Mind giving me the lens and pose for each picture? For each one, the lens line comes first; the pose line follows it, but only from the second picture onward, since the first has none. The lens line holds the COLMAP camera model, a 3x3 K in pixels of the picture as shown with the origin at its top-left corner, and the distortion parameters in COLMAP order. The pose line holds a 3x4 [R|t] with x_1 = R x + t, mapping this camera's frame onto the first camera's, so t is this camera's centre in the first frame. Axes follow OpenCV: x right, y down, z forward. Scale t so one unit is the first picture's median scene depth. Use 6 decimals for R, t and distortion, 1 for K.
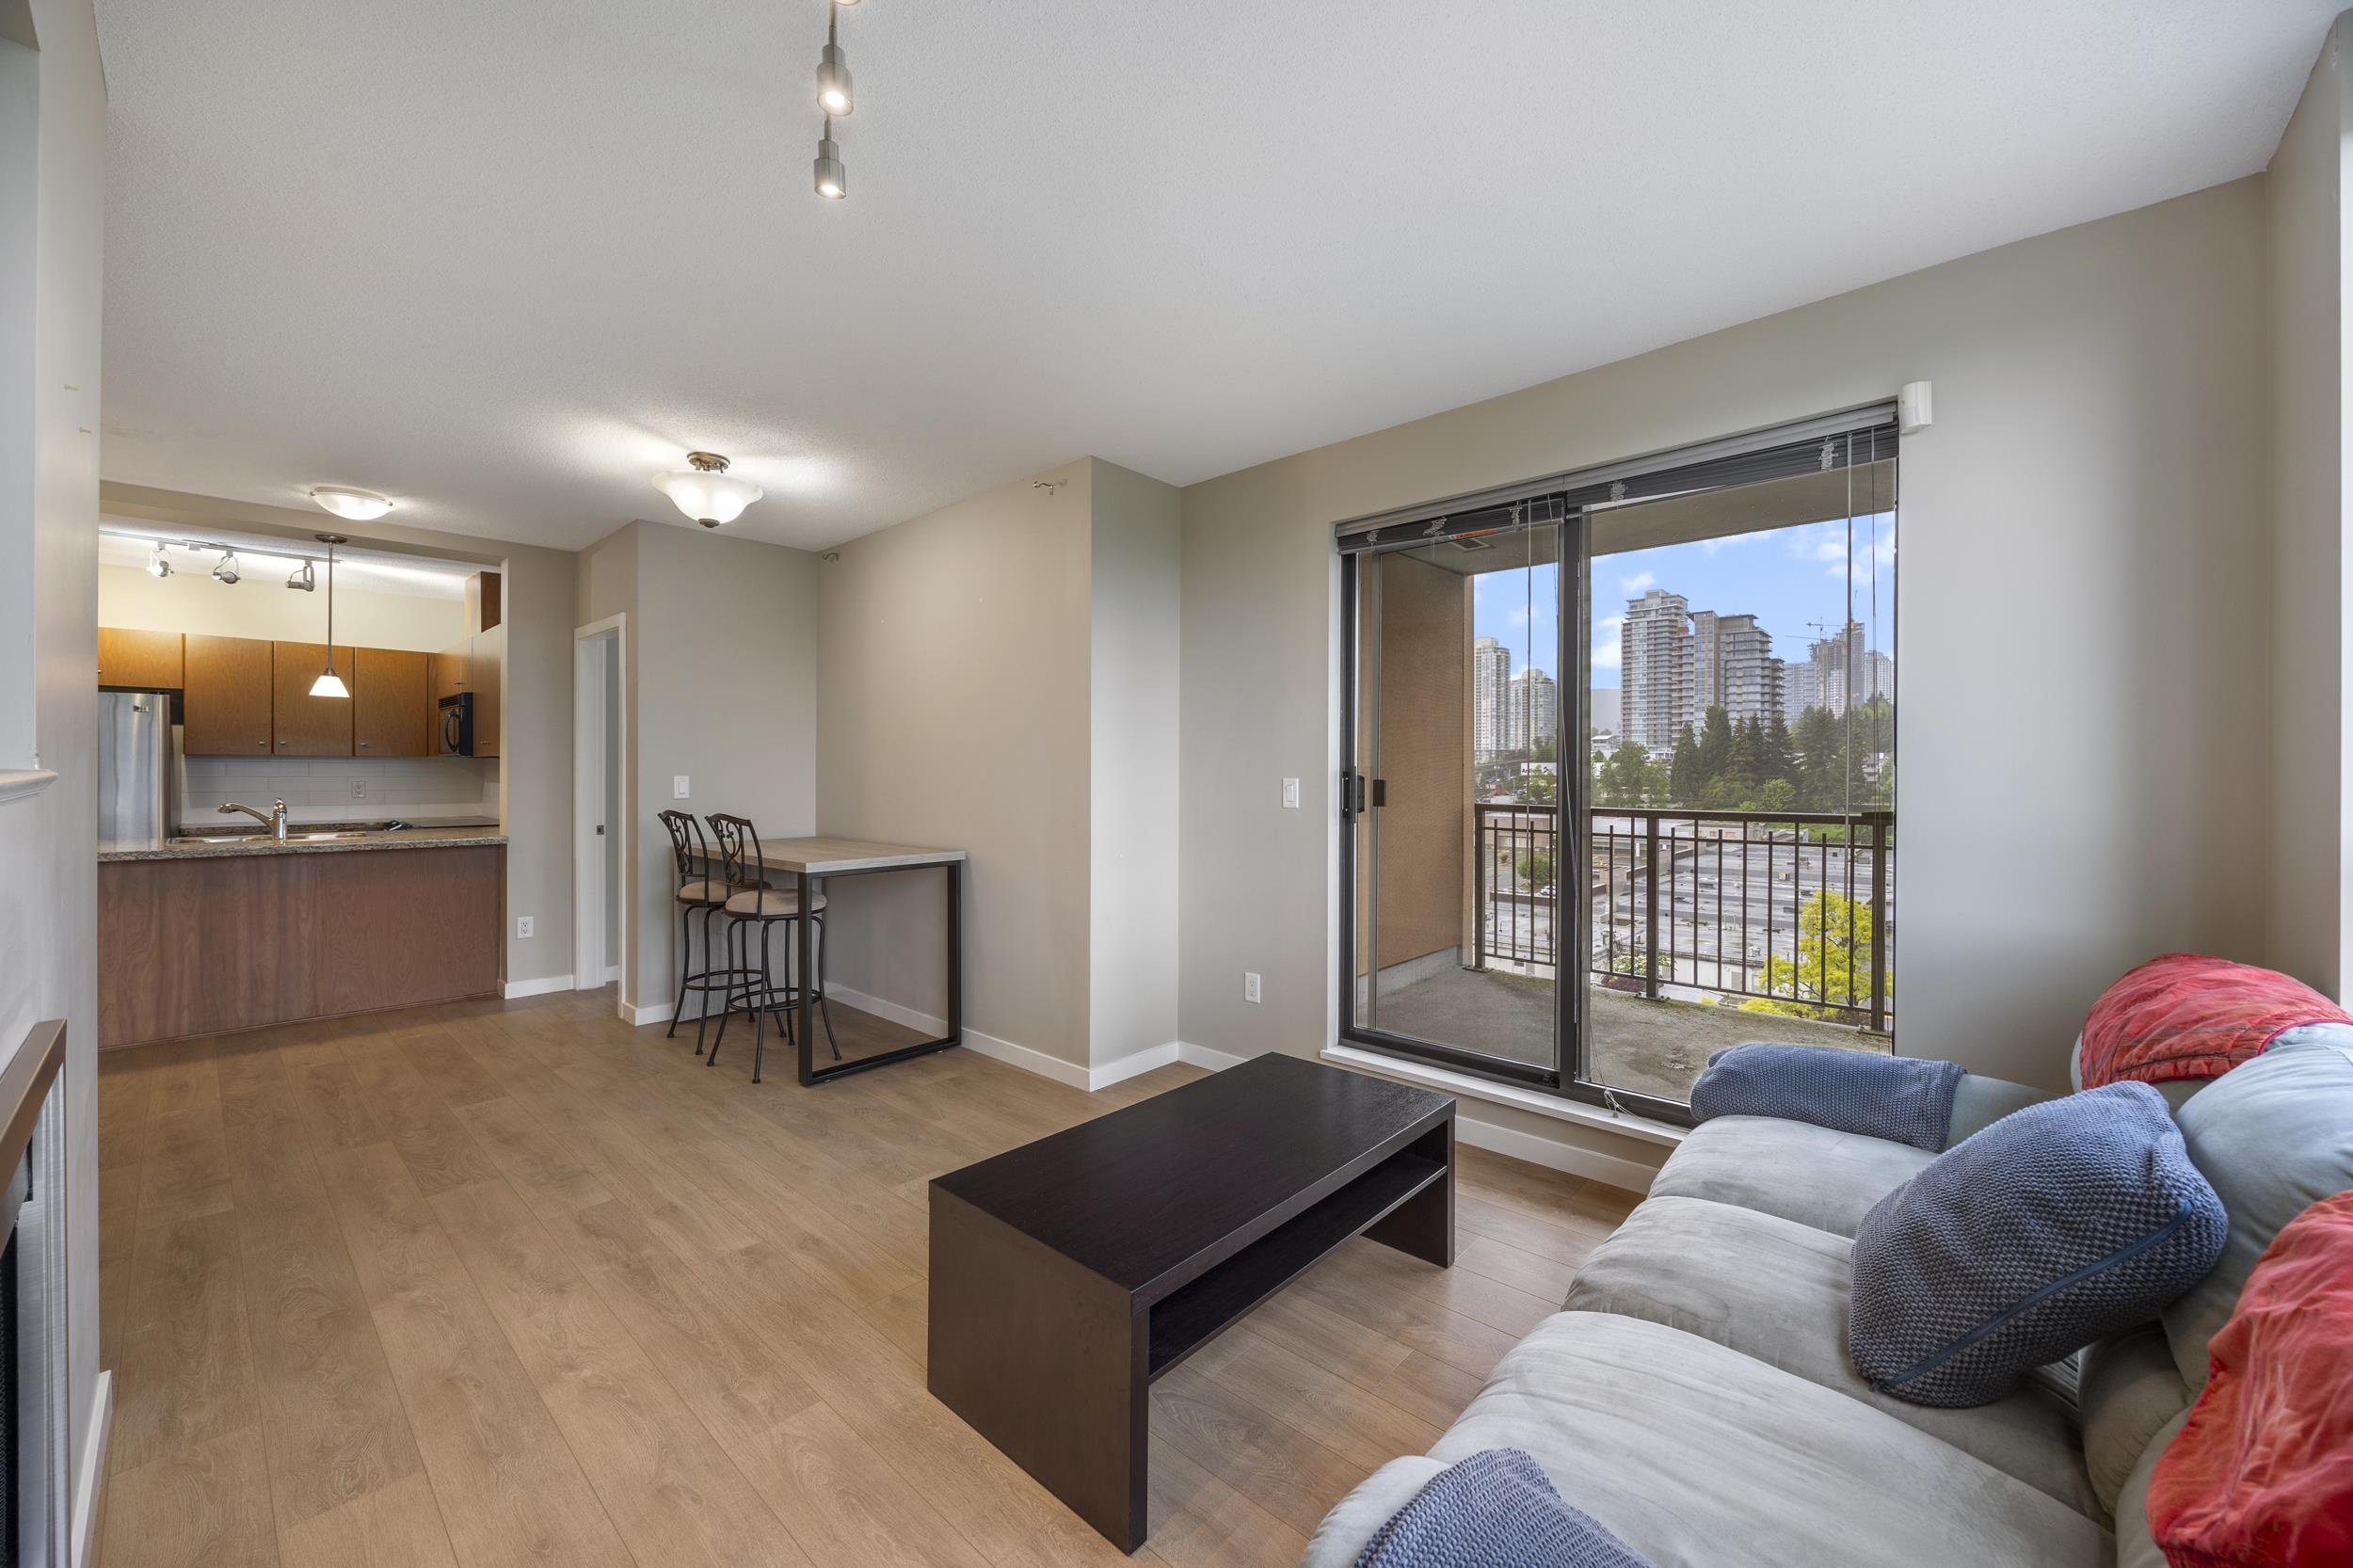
lens RADIAL K [[890.9, 0, 1179.0], [0, 890.9, 767.7], [0, 0, 1]] dist [-0.006100, 0.000146]
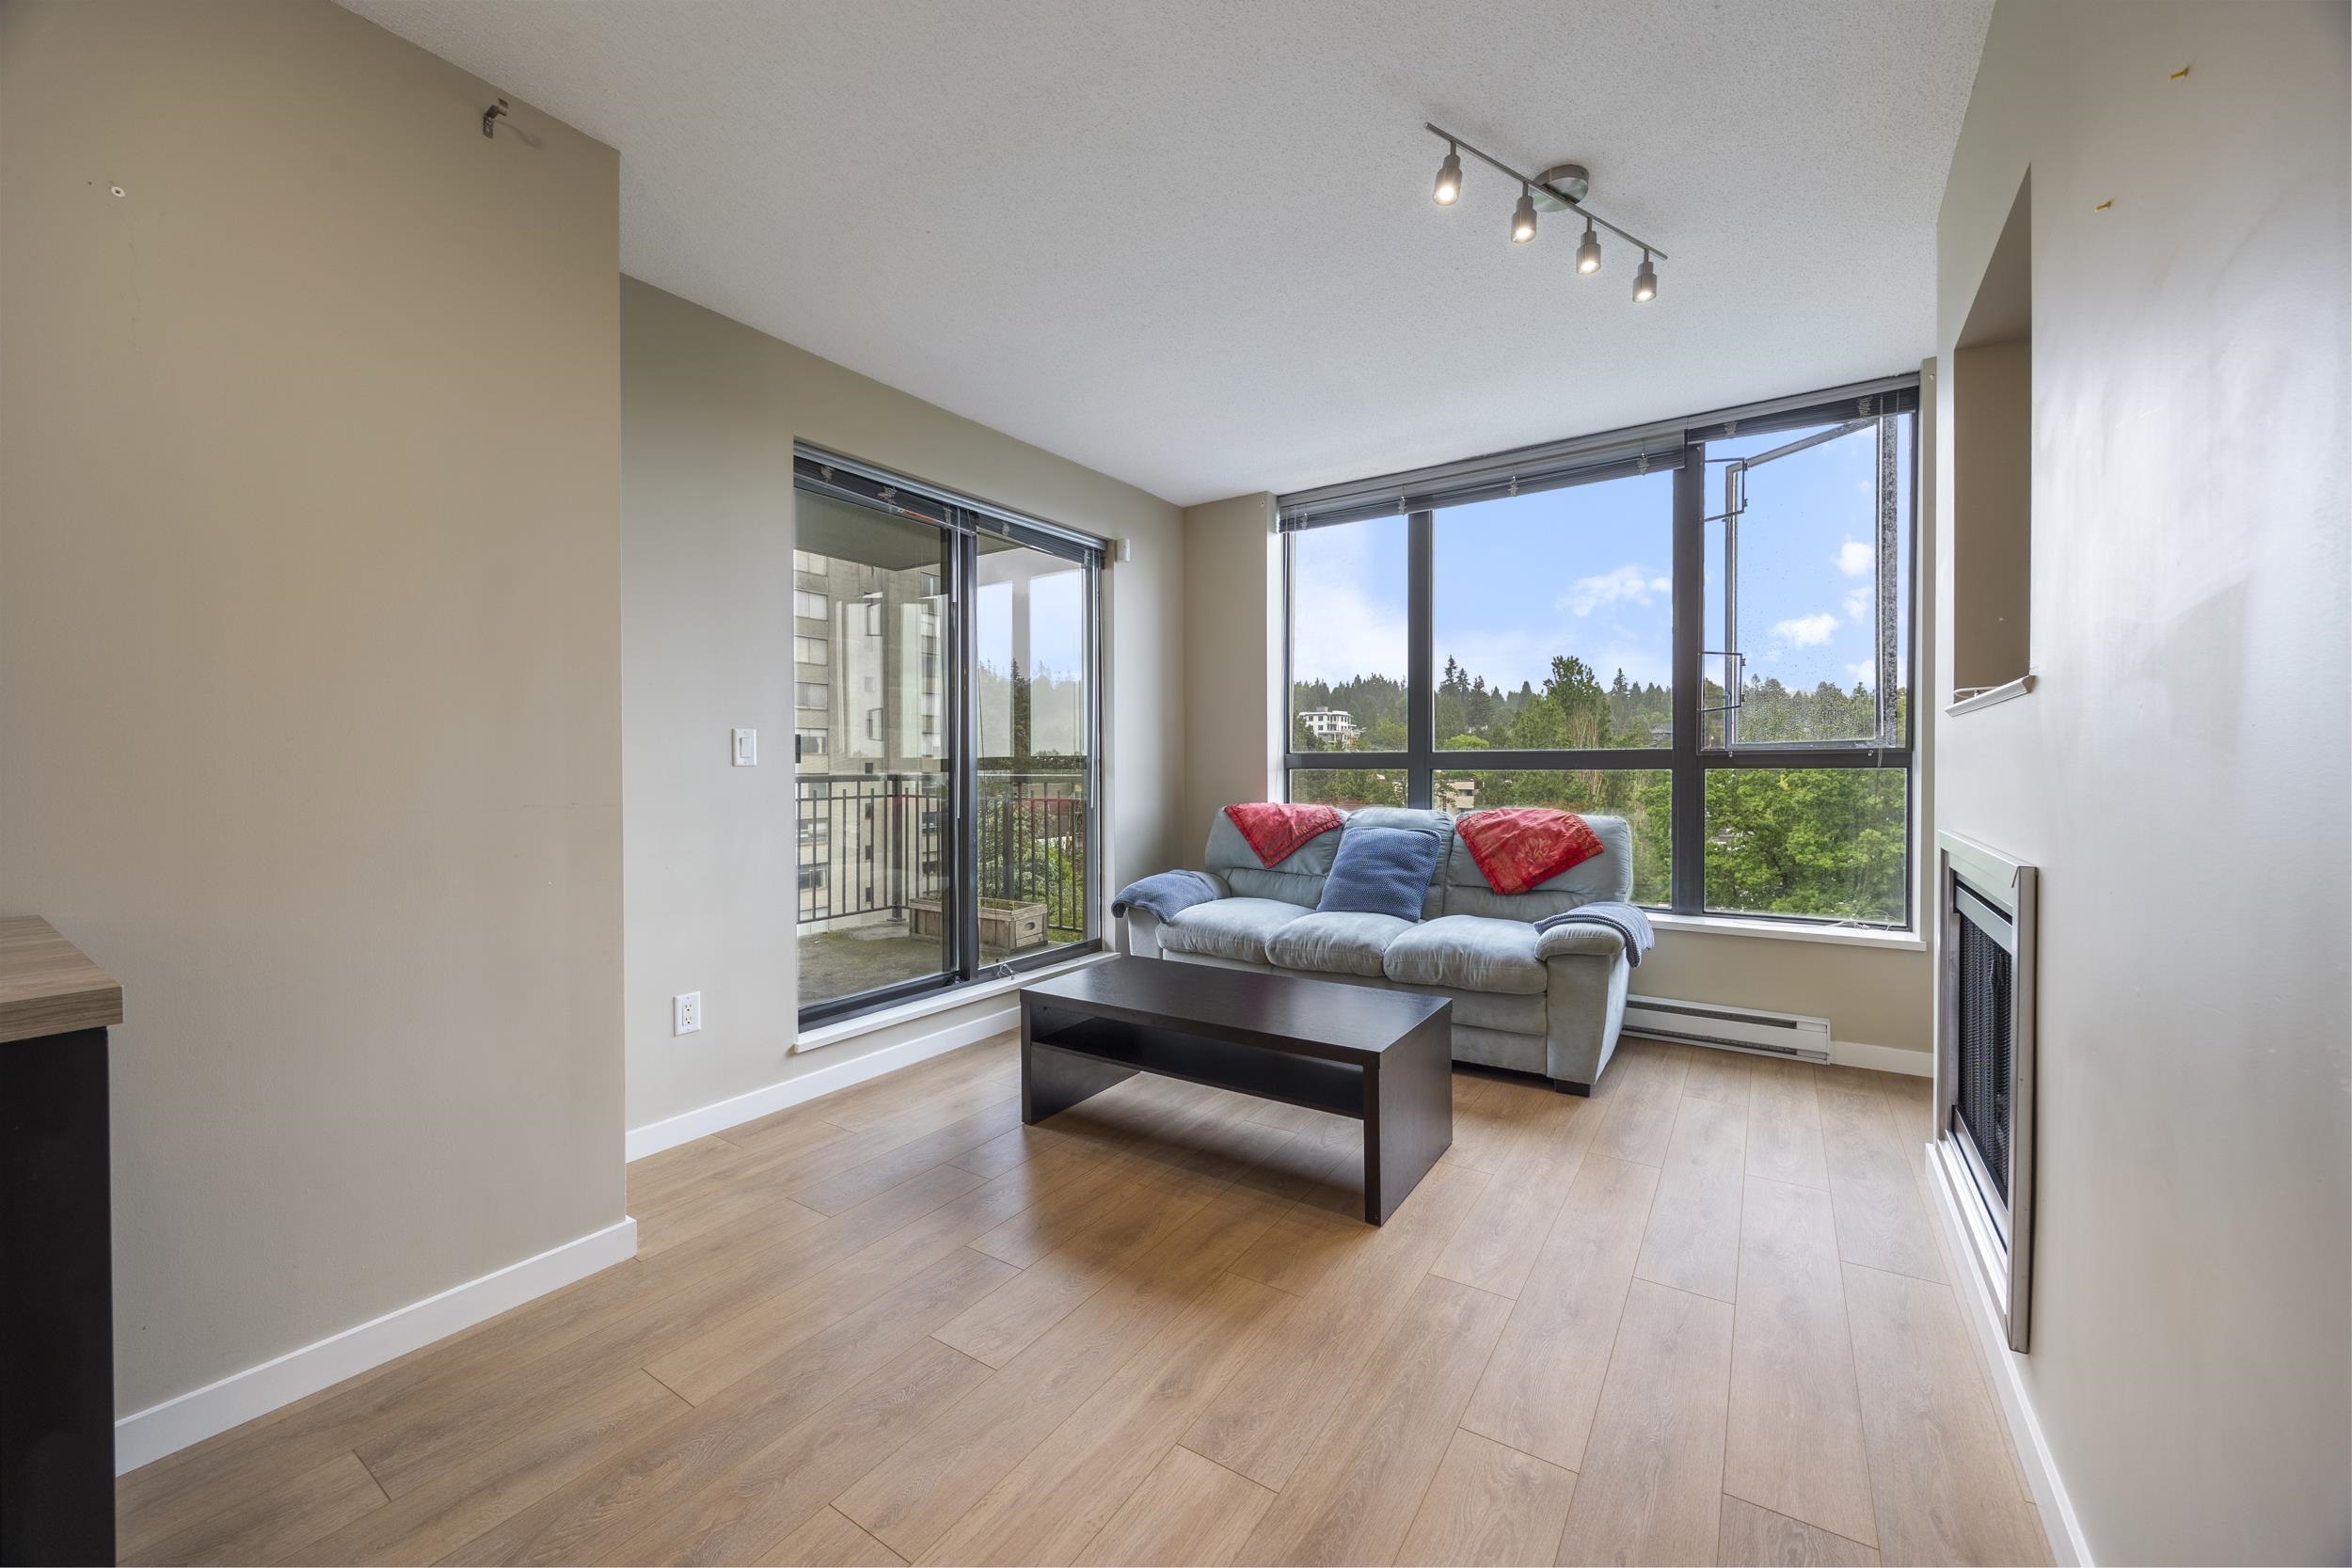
lens RADIAL K [[890.5, 0, 1178.5], [0, 890.5, 767.8], [0, 0, 1]] dist [-0.006100, 0.000146]
pose [[-0.140551, -0.003012, 0.990069, -0.724769], [0.001638, 0.999993, 0.003275, 0.044769], [-0.990072, 0.002082, -0.140545, 0.733846]]
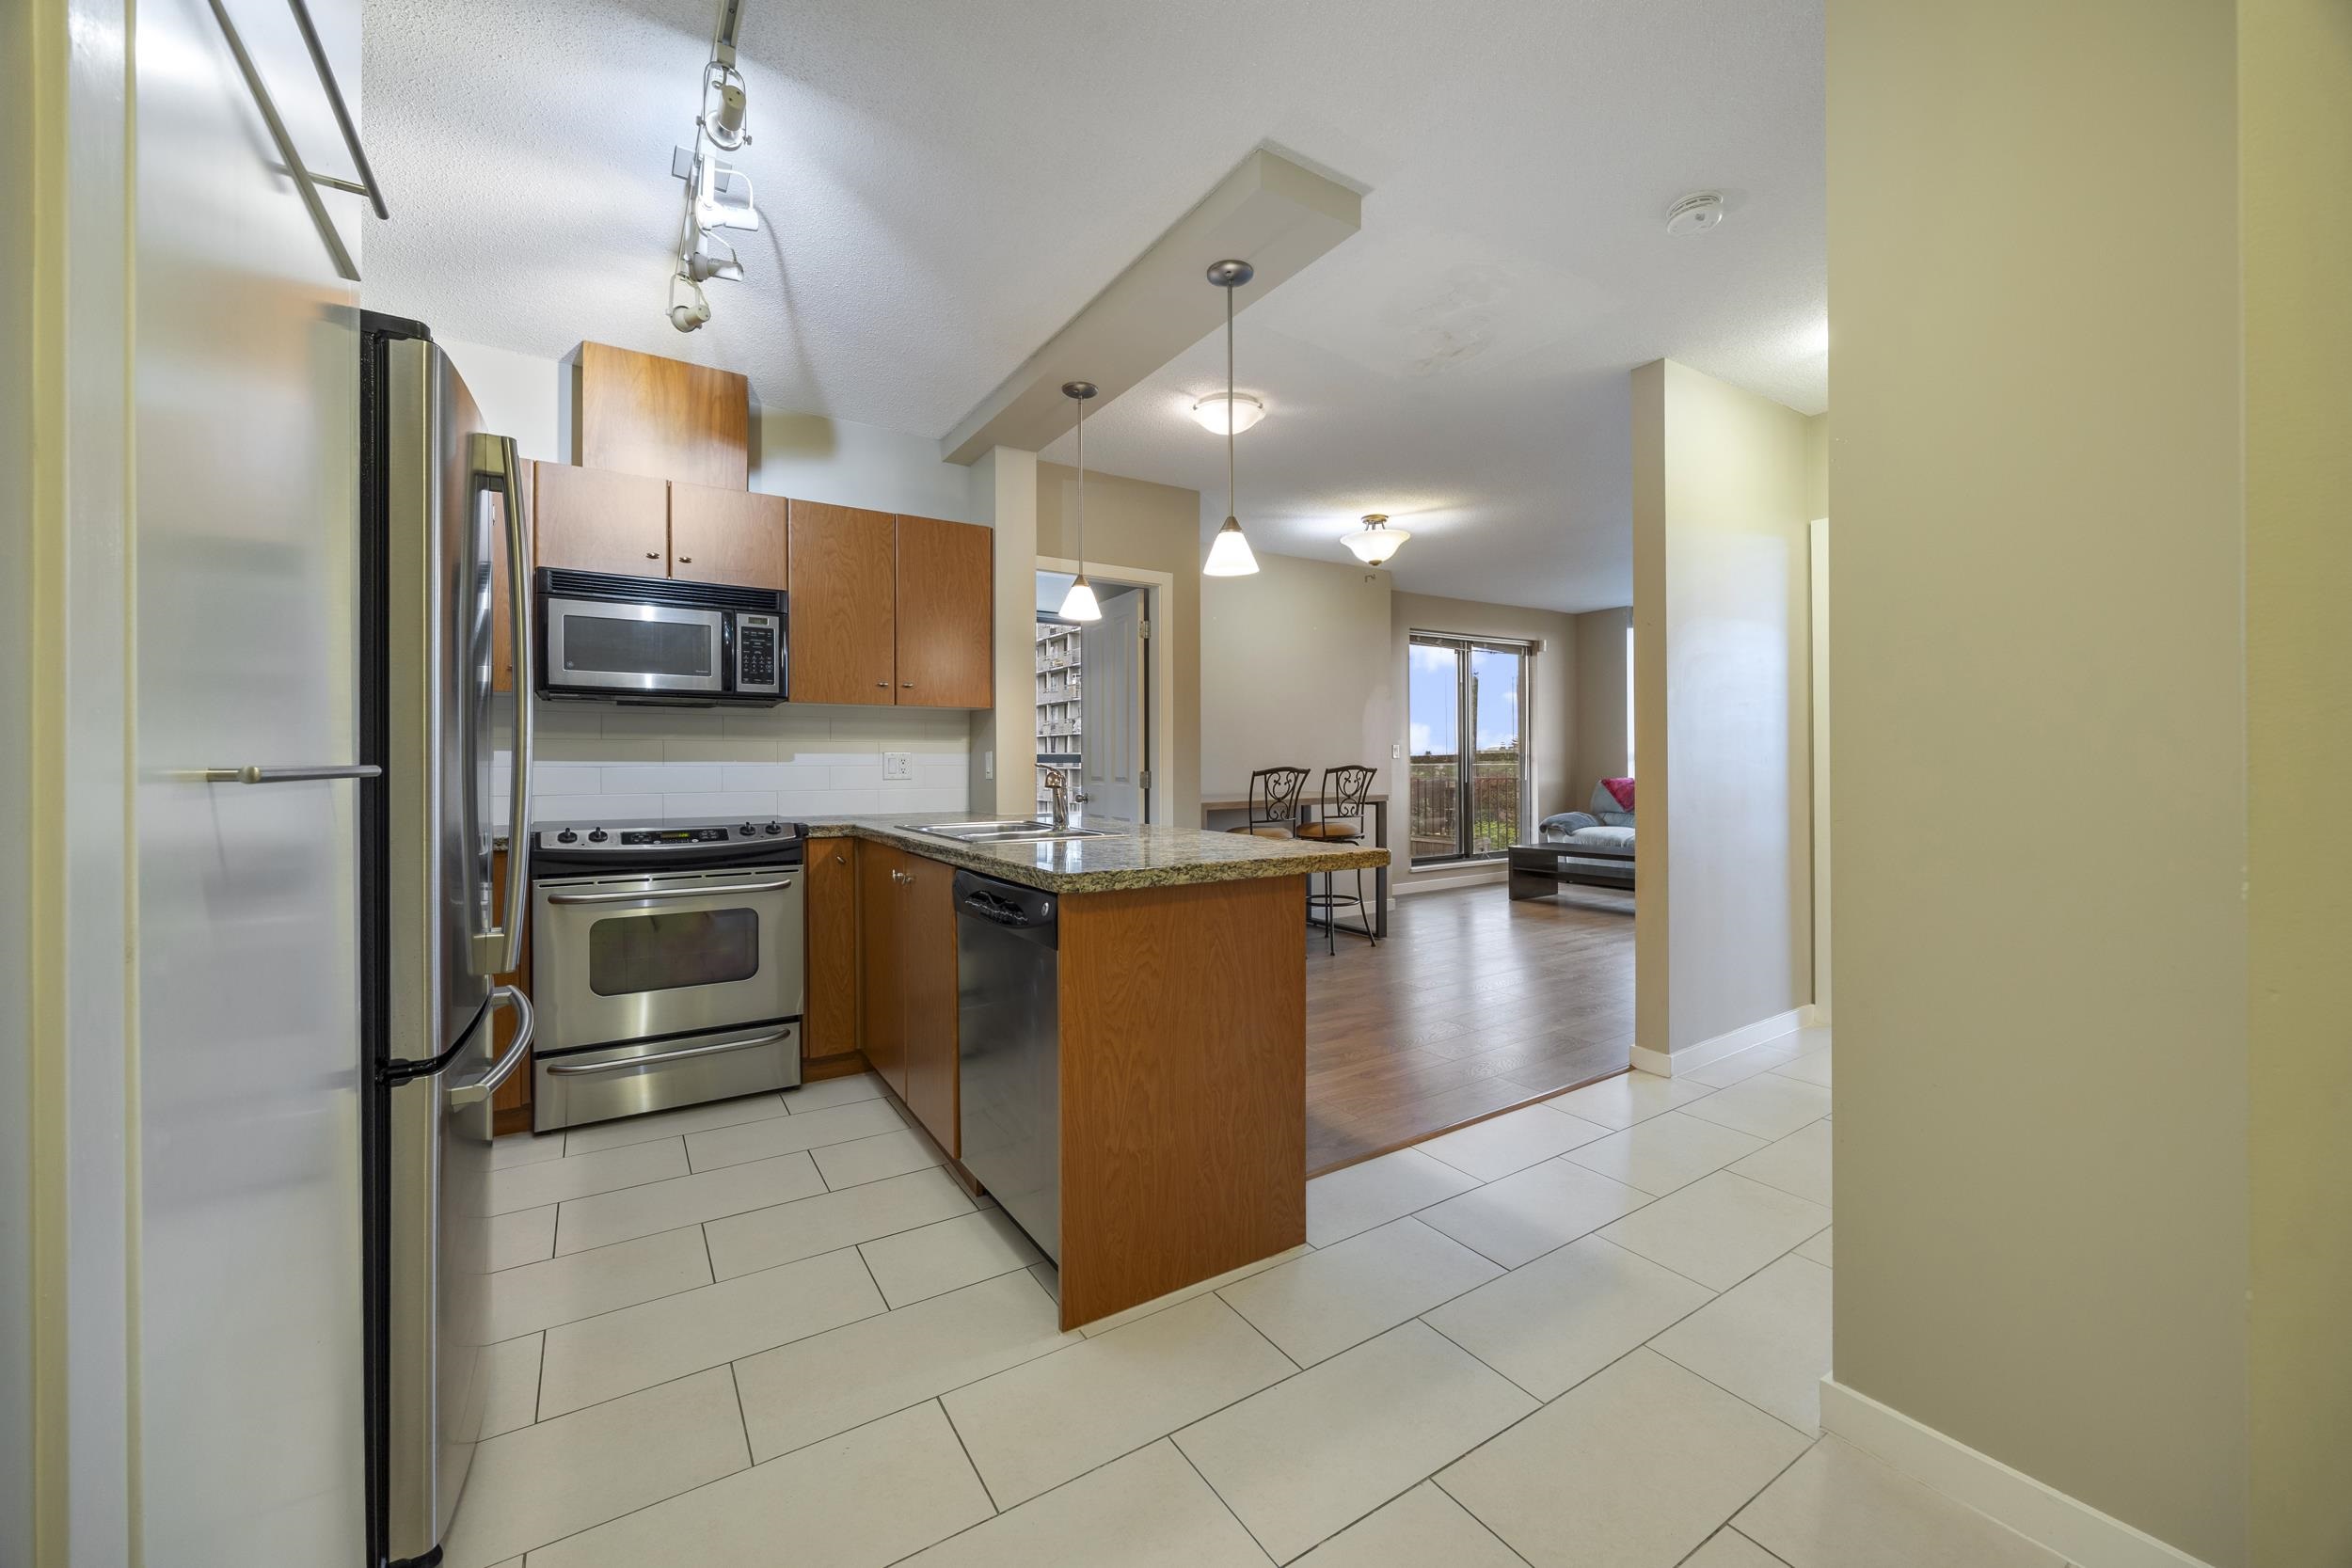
lens RADIAL K [[890.5, 0, 1178.5], [0, 890.5, 767.8], [0, 0, 1]] dist [-0.006100, 0.000146]
pose [[0.256638, -0.009935, 0.966456, -2.150521], [0.010040, 0.999921, 0.007613, 0.046502], [-0.966455, 0.007749, 0.256718, 0.986000]]
